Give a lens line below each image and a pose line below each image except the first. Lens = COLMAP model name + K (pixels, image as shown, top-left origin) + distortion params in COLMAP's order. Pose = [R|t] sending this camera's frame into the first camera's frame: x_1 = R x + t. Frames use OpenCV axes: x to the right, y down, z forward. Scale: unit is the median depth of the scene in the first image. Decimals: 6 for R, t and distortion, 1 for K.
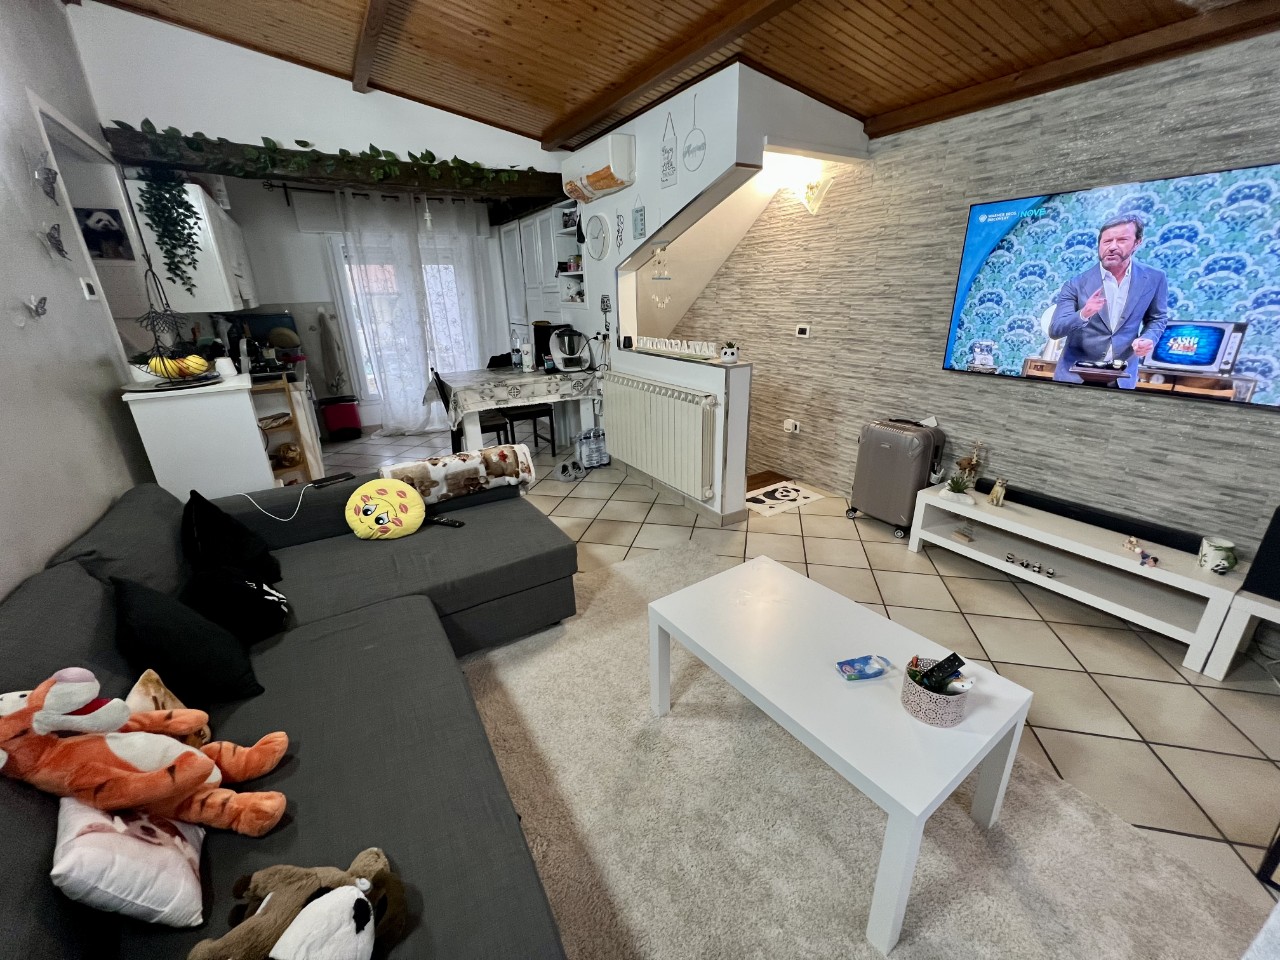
lens RADIAL K [[510.5, 0, 638.4], [0, 510.5, 475.6], [0, 0, 1]] dist [-0.001591, 0.000210]
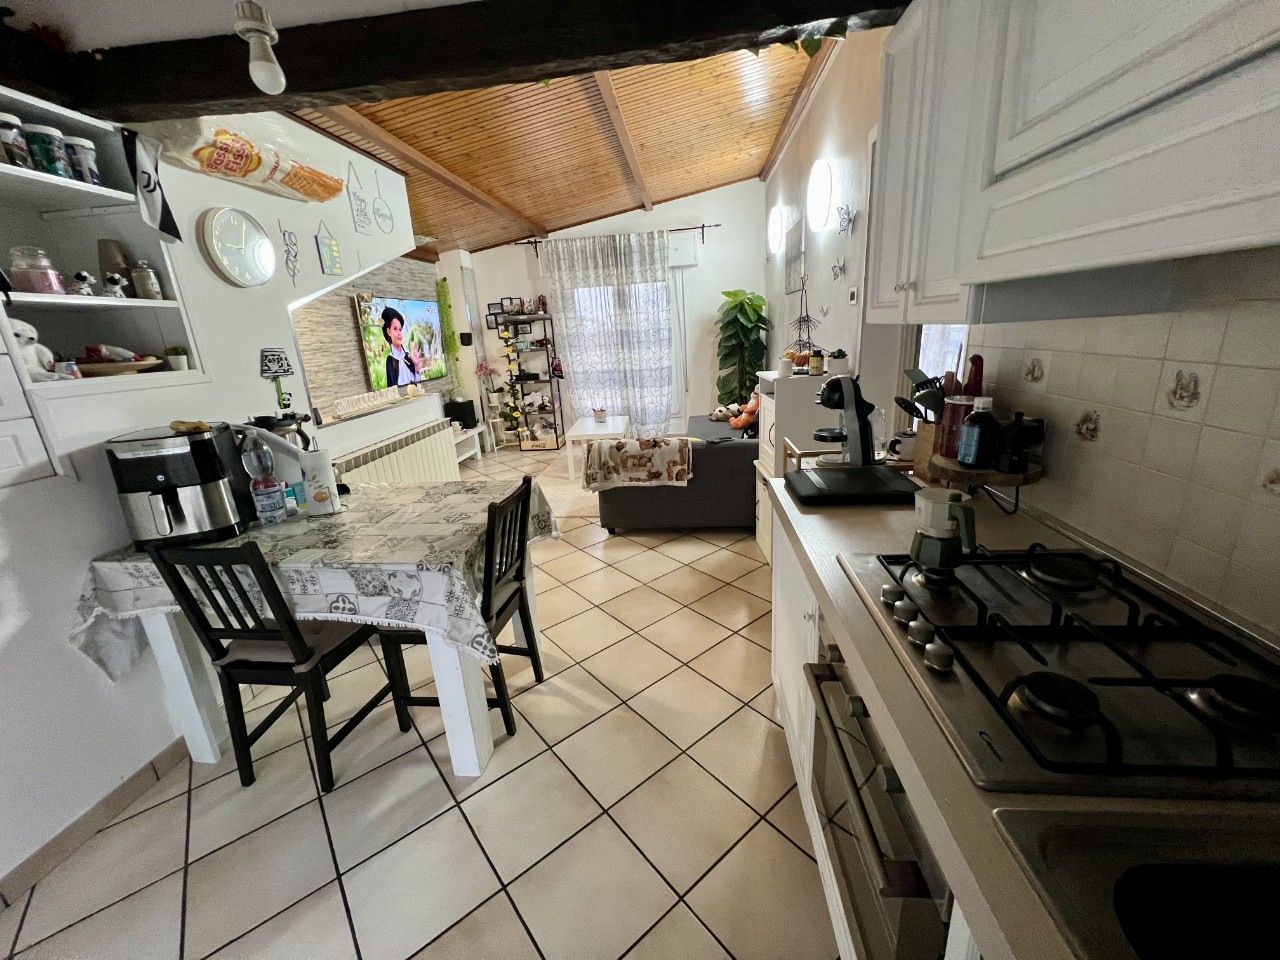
lens RADIAL K [[510.5, 0, 636.5], [0, 510.5, 475.9], [0, 0, 1]] dist [-0.001591, 0.000210]
pose [[-0.792096, -0.103579, 0.601544, -0.931822], [0.279294, 0.814780, 0.508064, -0.511219], [-0.542750, 0.570443, -0.616455, 1.496761]]
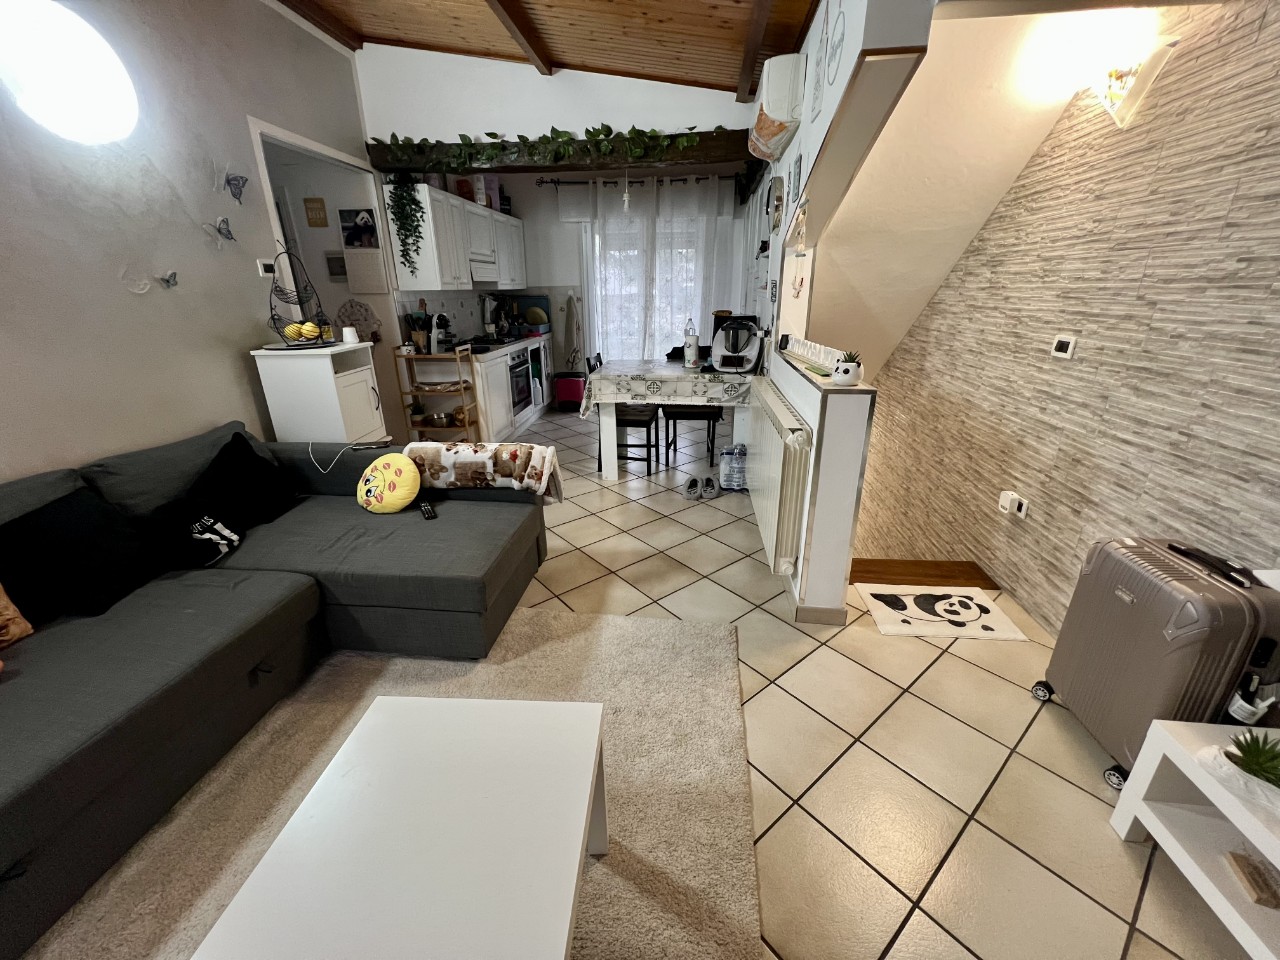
lens RADIAL K [[510.5, 0, 638.2], [0, 510.5, 475.6], [0, 0, 1]] dist [-0.001591, 0.000210]
pose [[0.791401, 0.225057, -0.568360, 0.345943], [-0.215405, 0.972795, 0.085266, -0.103743], [0.572088, 0.054948, 0.818350, 0.317066]]
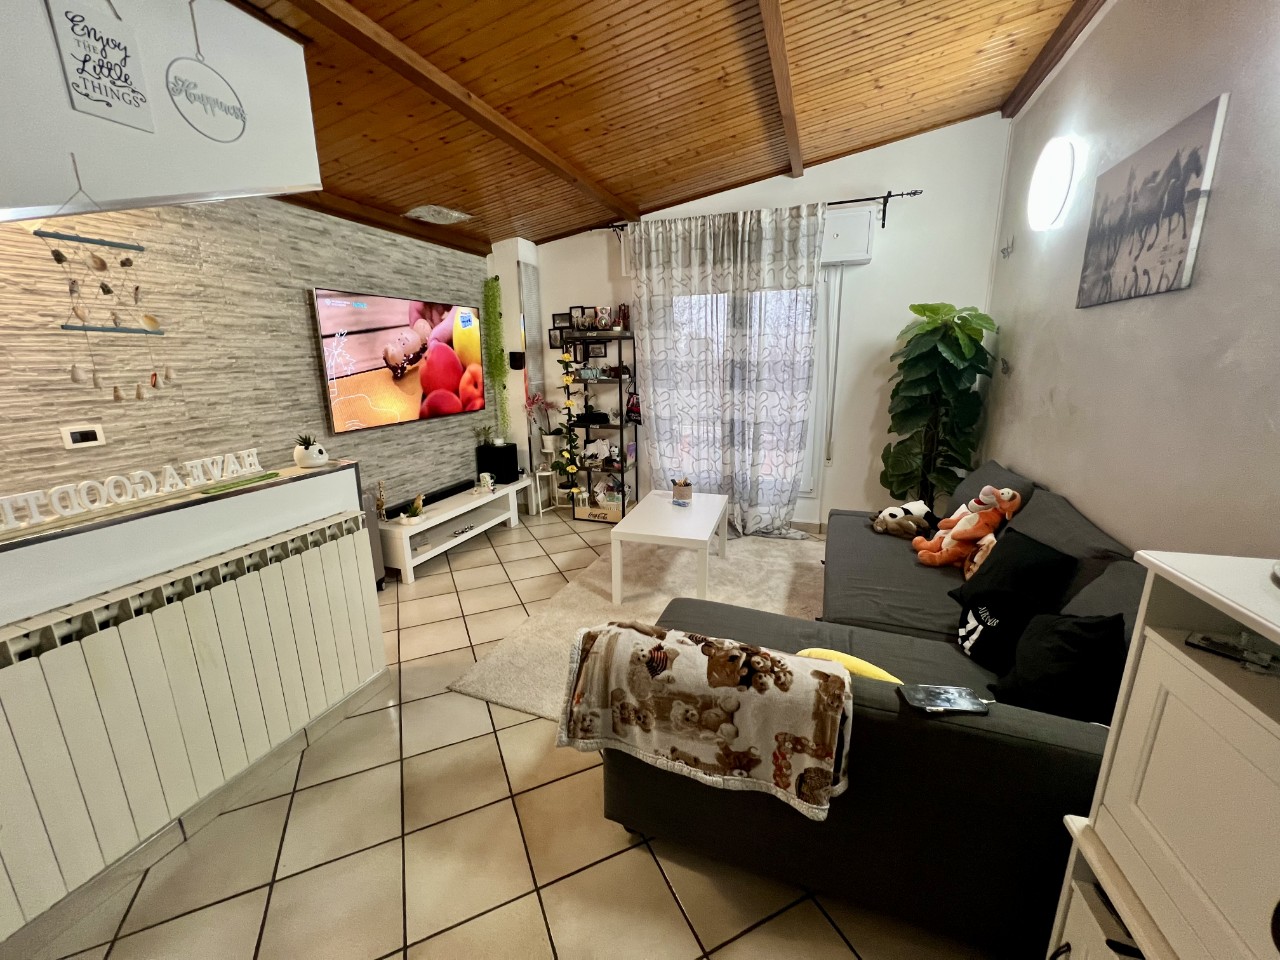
lens RADIAL K [[510.5, 0, 637.8], [0, 510.5, 475.9], [0, 0, 1]] dist [-0.001591, 0.000210]
pose [[-0.622225, -0.154772, 0.767387, -0.551662], [0.289961, 0.864974, 0.409564, -0.340439], [-0.727158, 0.477353, -0.493330, 0.978744]]
